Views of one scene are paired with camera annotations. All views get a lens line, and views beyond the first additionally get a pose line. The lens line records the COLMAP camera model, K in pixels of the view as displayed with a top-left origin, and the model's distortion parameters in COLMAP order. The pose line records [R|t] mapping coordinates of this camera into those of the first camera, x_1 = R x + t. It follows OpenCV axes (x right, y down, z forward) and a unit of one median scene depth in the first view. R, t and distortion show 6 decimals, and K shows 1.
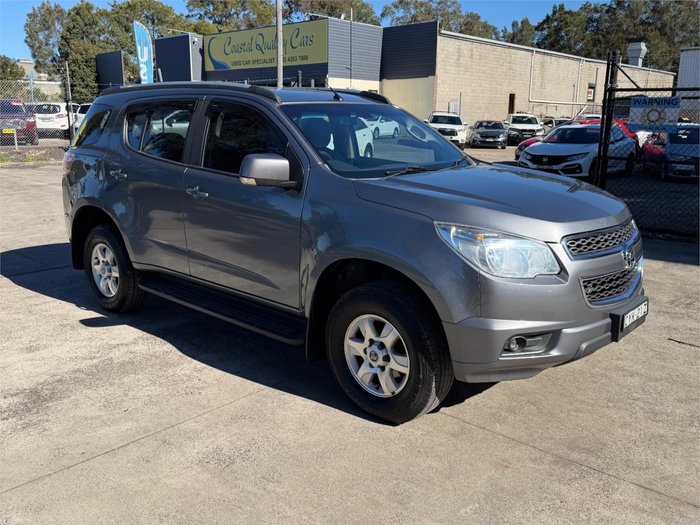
lens RADIAL K [[613.5, 0, 343.4], [0, 613.5, 263.5], [0, 0, 1]] dist [0.100649, -0.174280]
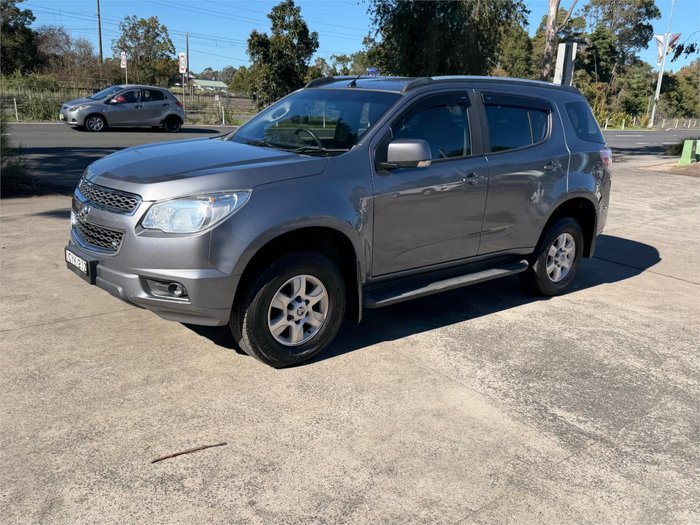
lens RADIAL K [[613.5, 0, 348.8], [0, 613.5, 259.5], [0, 0, 1]] dist [0.100649, -0.174280]
pose [[-0.126743, 0.245809, -0.960996, 1.080785], [-0.275920, 0.921837, 0.272183, -0.269478], [0.952788, 0.299656, -0.049013, 1.095163]]
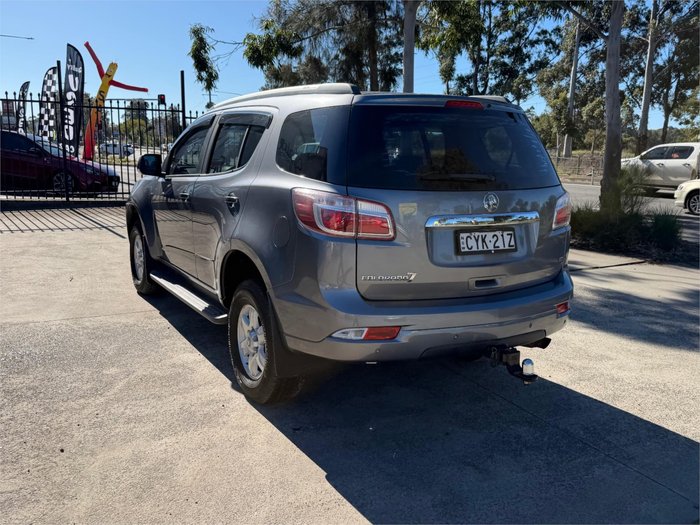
lens RADIAL K [[613.5, 0, 346.7], [0, 613.5, 255.1], [0, 0, 1]] dist [0.100649, -0.174280]
pose [[-0.956025, -0.069074, 0.285034, -0.513610], [0.045604, 0.925038, 0.377128, -0.461631], [-0.289717, 0.373542, -0.881209, 2.079728]]
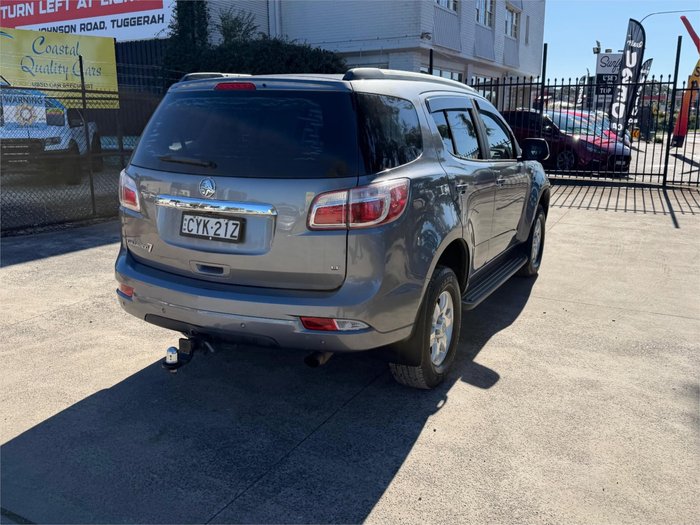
lens RADIAL K [[613.5, 0, 346.2], [0, 613.5, 258.4], [0, 0, 1]] dist [0.100649, -0.174280]
pose [[-0.257842, -0.212817, 0.942458, -1.164185], [0.217719, 0.937554, 0.271275, -0.324038], [-0.941337, 0.275137, -0.195406, 1.405538]]
